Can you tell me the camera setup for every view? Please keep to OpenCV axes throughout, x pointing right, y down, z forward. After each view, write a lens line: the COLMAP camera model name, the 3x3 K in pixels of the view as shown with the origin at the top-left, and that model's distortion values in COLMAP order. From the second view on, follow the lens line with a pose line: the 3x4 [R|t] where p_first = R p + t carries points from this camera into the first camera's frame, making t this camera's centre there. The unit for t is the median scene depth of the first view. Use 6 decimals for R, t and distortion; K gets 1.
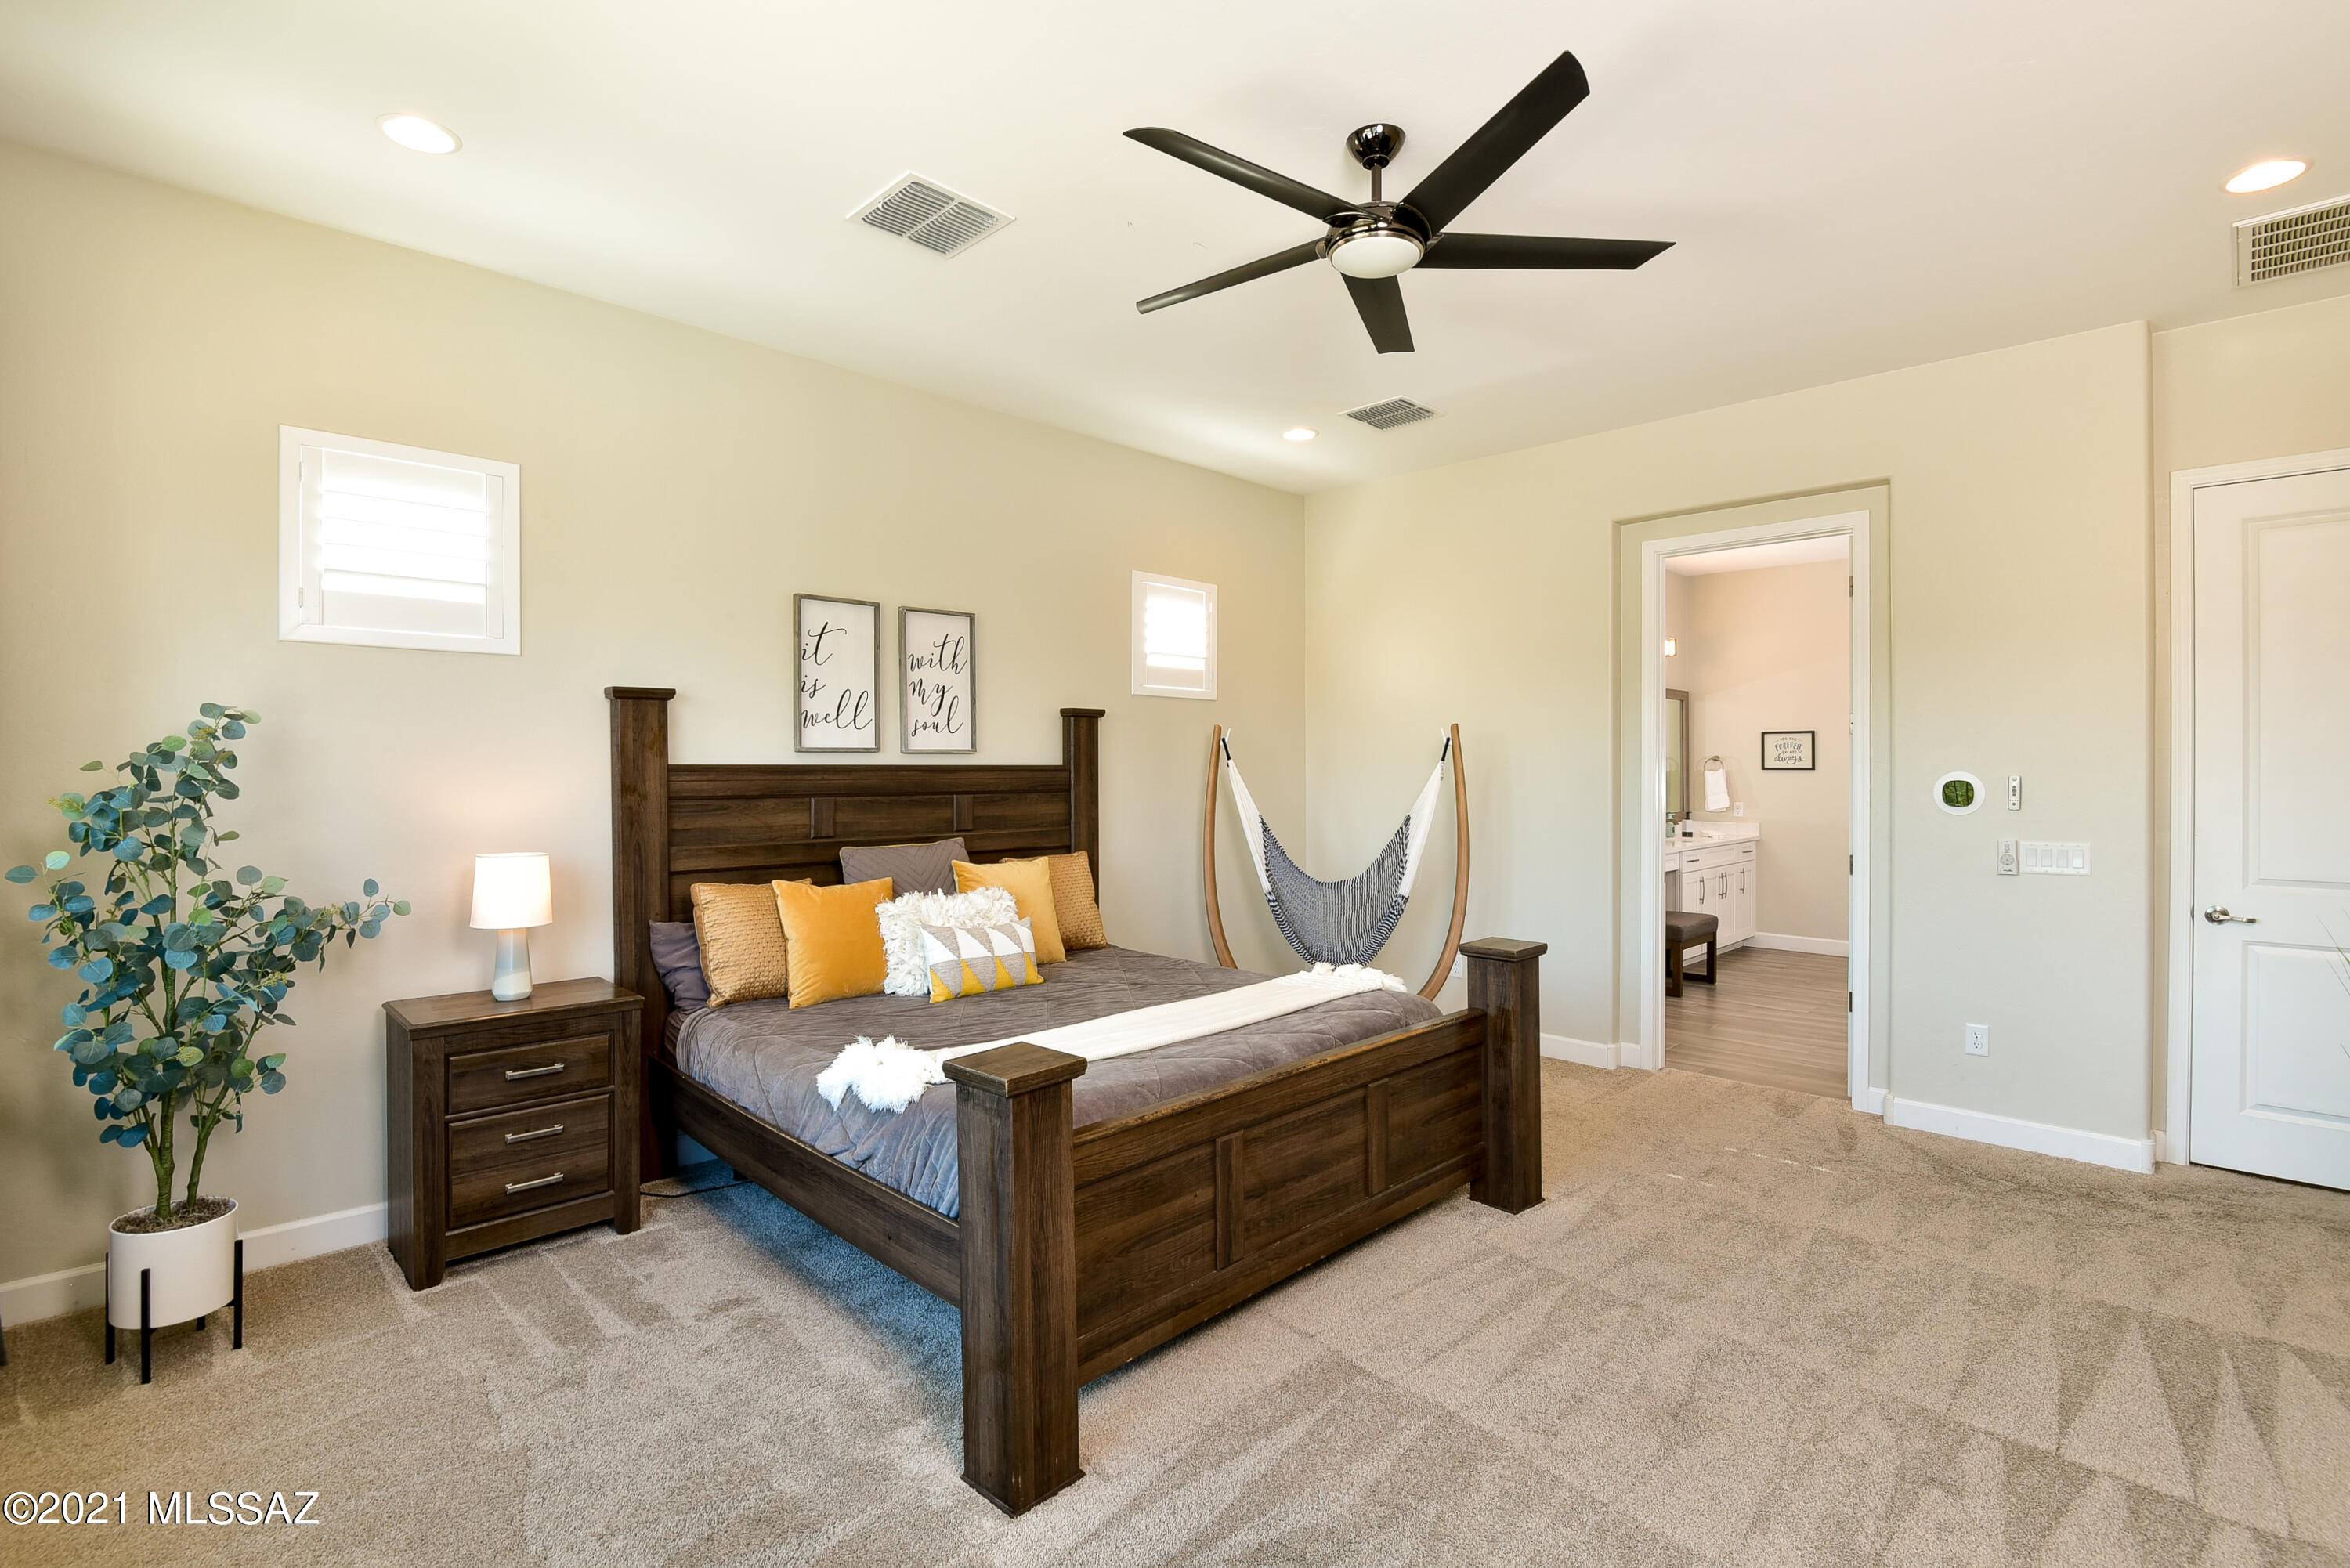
lens RADIAL K [[1090.4, 0, 1158.2], [0, 1090.4, 768.1], [0, 0, 1]] dist [-0.015721, -0.004694]
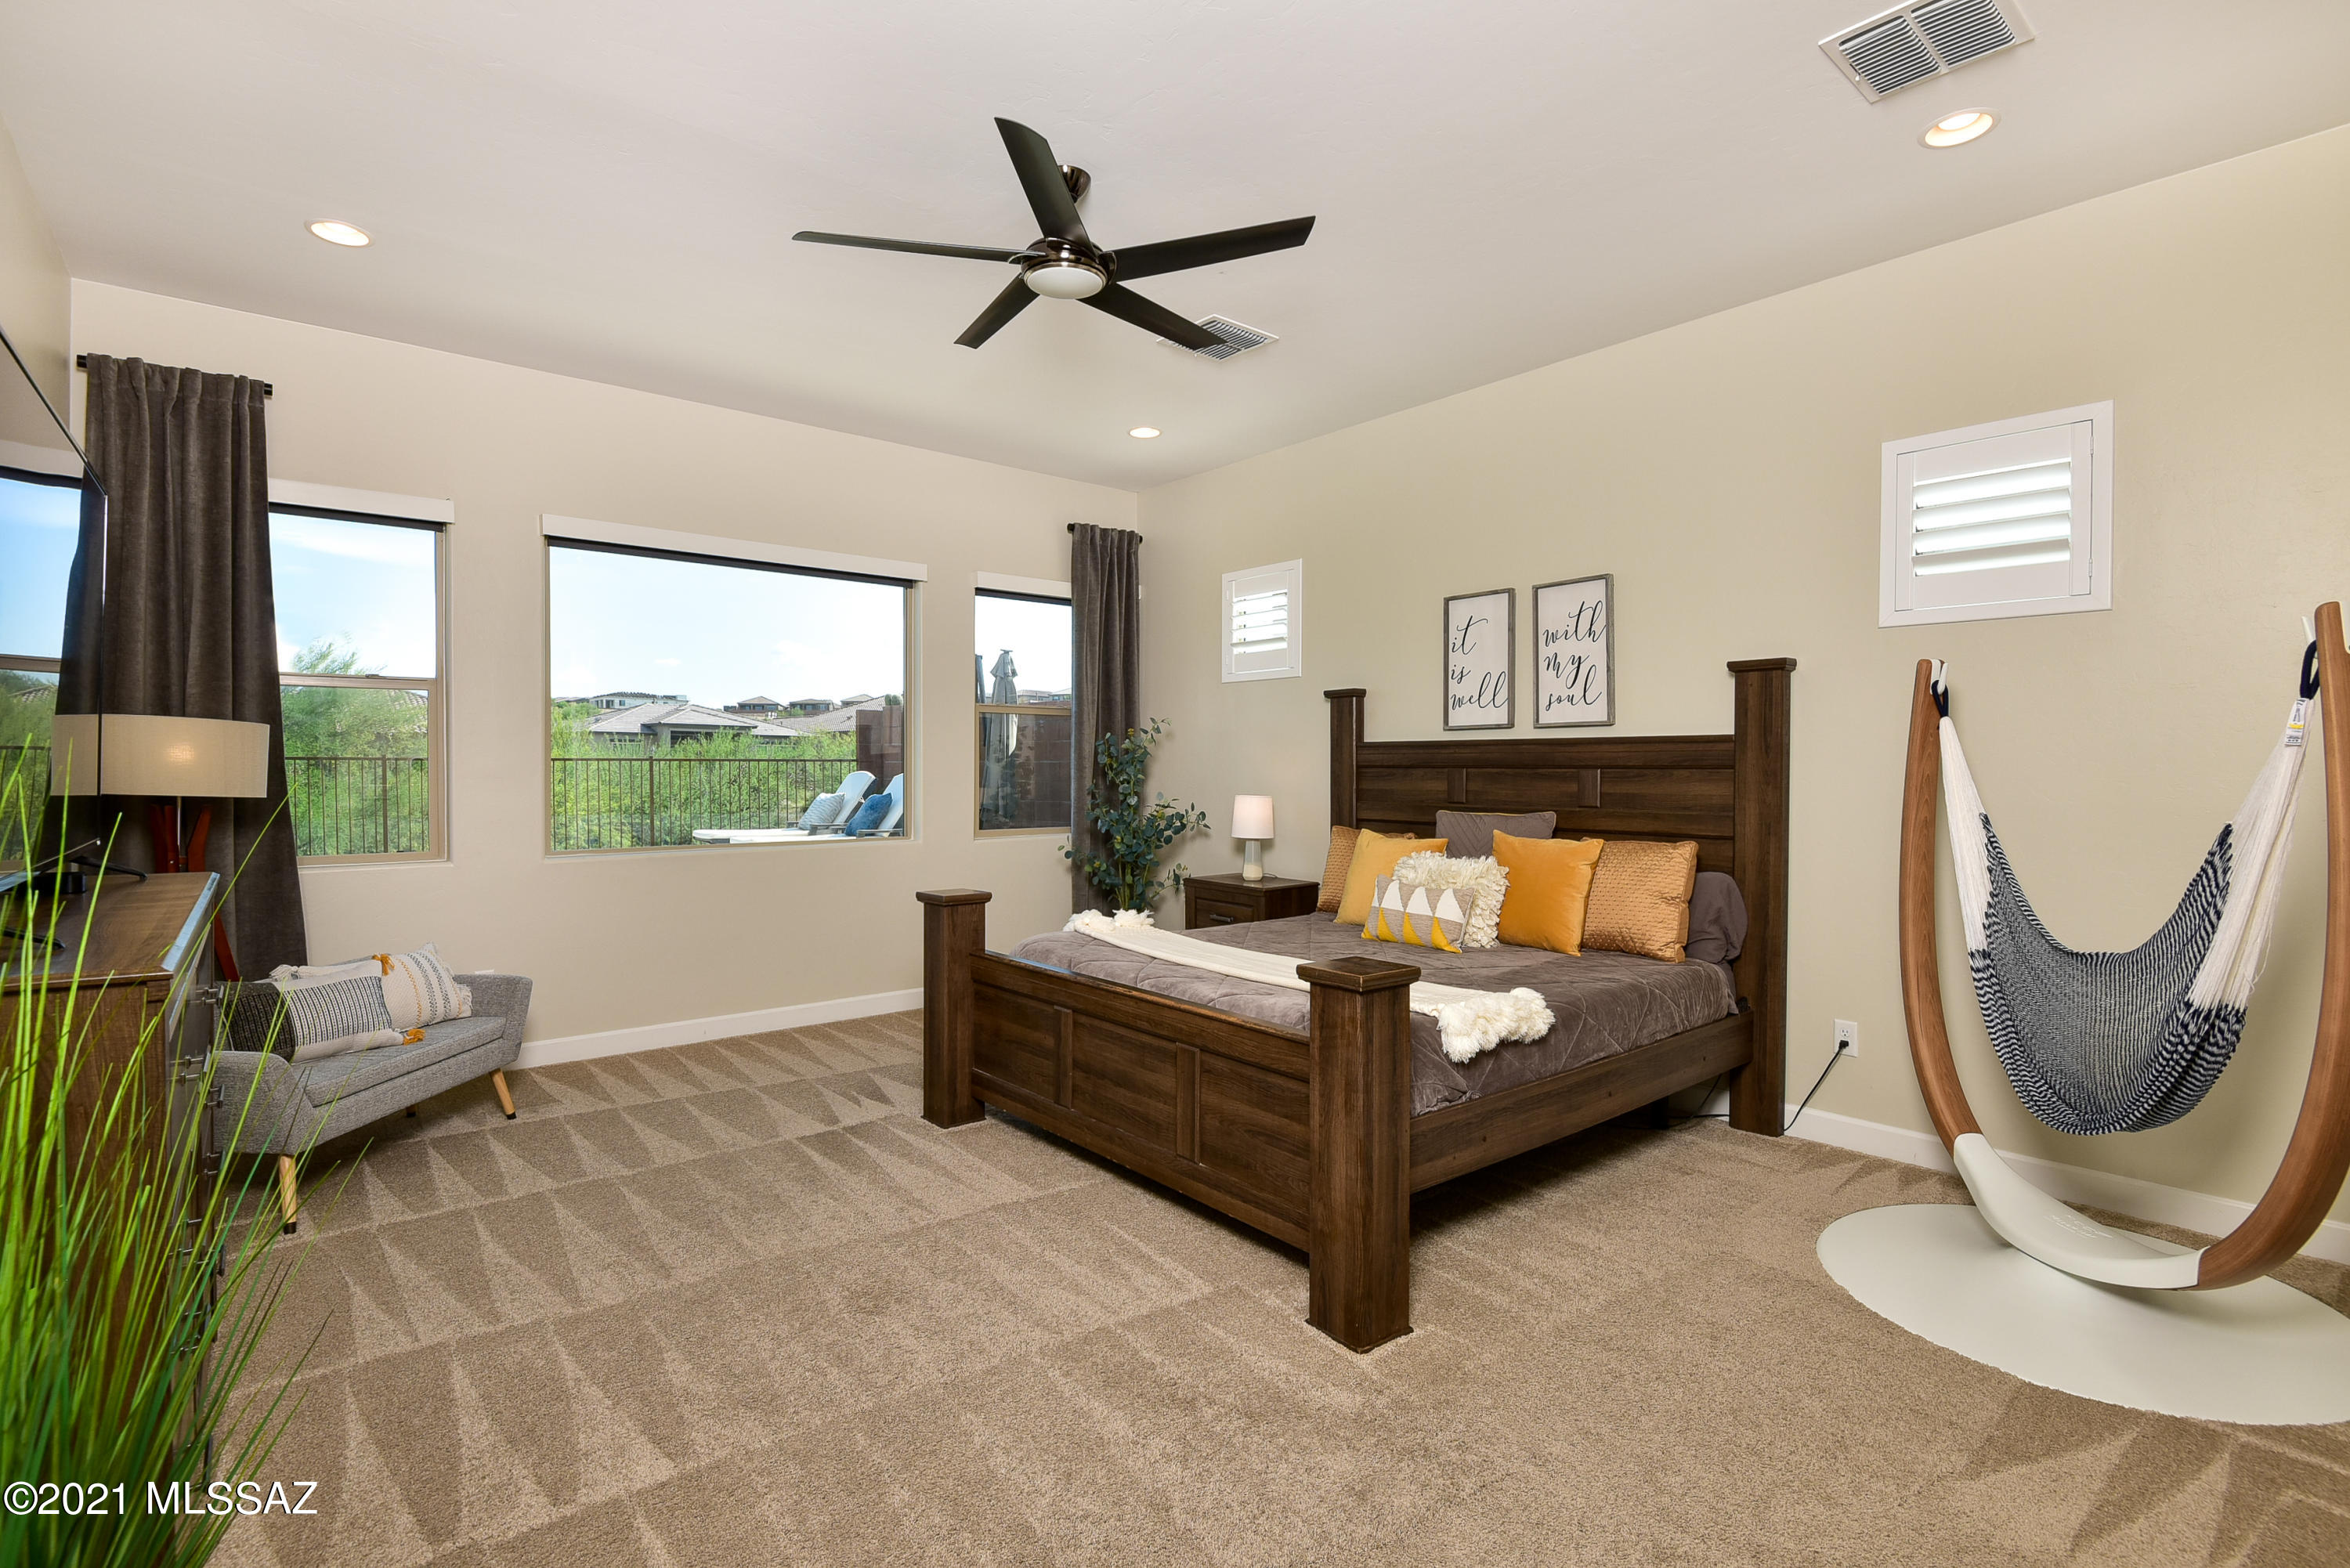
lens RADIAL K [[1090.4, 0, 1155.9], [0, 1090.4, 790.1], [0, 0, 1]] dist [-0.015721, -0.004694]
pose [[-0.093206, 0.027961, -0.995254, 0.844025], [0.003957, 0.999608, 0.027712, 0.015875], [0.995639, -0.001355, -0.093281, 0.748633]]
